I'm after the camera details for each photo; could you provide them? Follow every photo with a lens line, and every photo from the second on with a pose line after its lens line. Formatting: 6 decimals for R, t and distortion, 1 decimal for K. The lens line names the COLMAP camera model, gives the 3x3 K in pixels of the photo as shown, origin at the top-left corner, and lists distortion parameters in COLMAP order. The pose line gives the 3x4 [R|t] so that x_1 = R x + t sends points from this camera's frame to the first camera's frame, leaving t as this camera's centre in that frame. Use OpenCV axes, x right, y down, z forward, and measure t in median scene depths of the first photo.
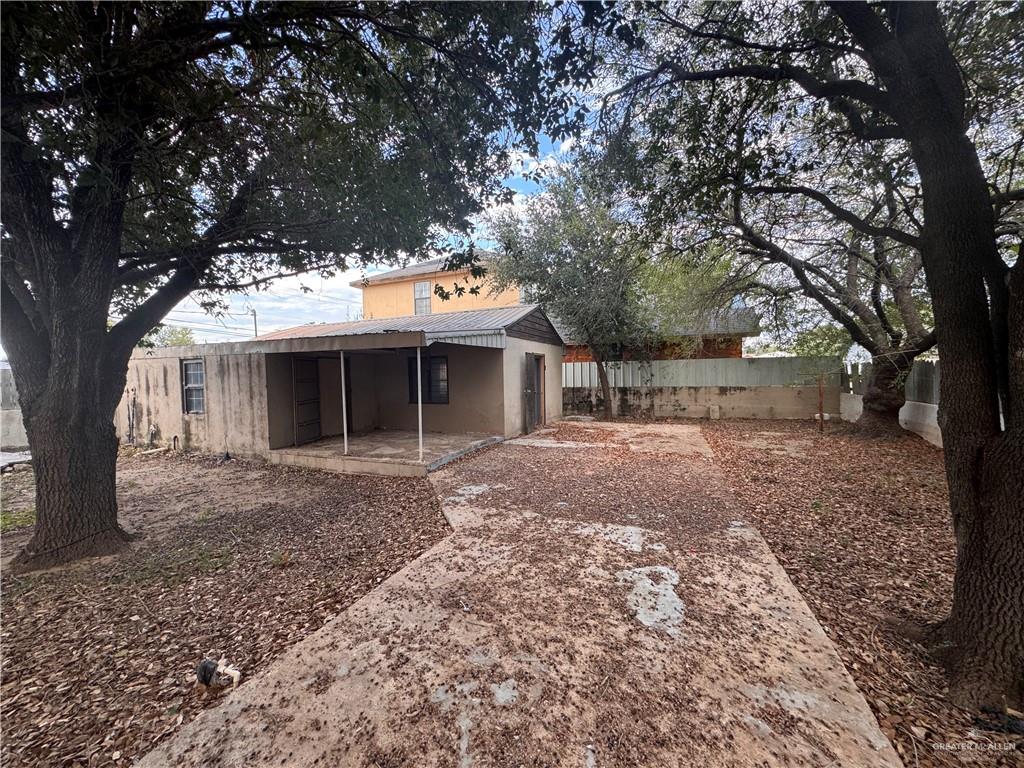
lens RADIAL K [[410.2, 0, 508.7], [0, 410.2, 387.1], [0, 0, 1]] dist [0.000389, 0.000349]
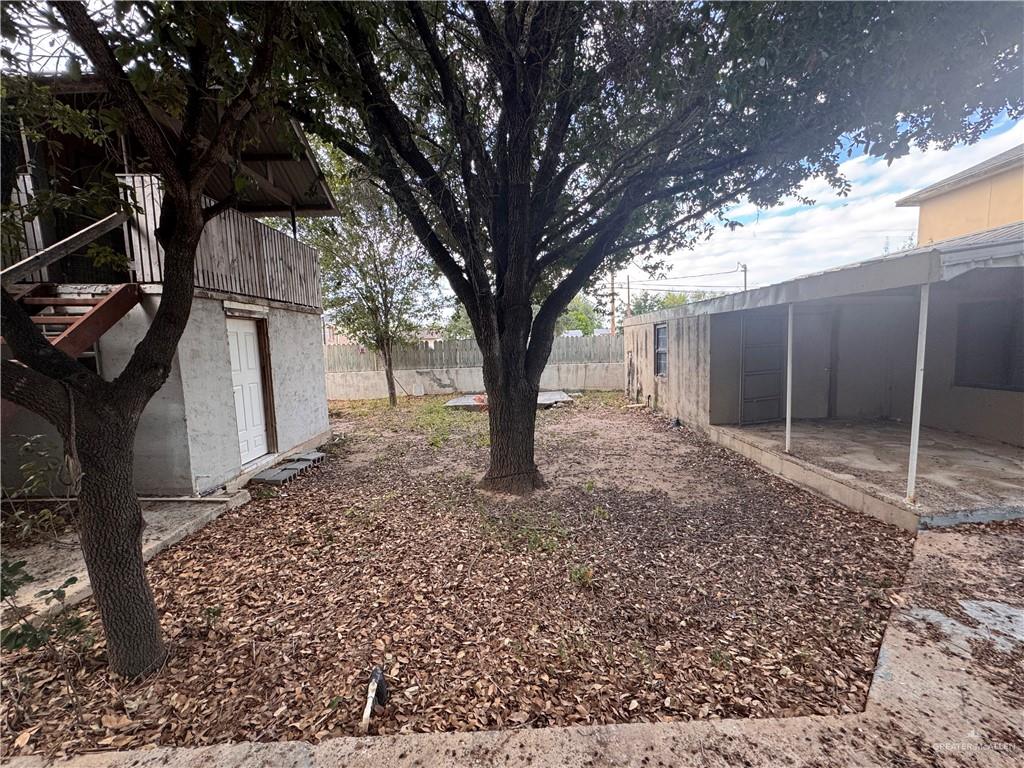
lens RADIAL K [[410.2, 0, 513.2], [0, 410.2, 383.5], [0, 0, 1]] dist [0.000389, 0.000349]
pose [[0.400801, 0.092782, -0.911455, 0.043641], [-0.010001, 0.995243, 0.096914, -0.016025], [0.916111, -0.029728, 0.399822, 0.265962]]
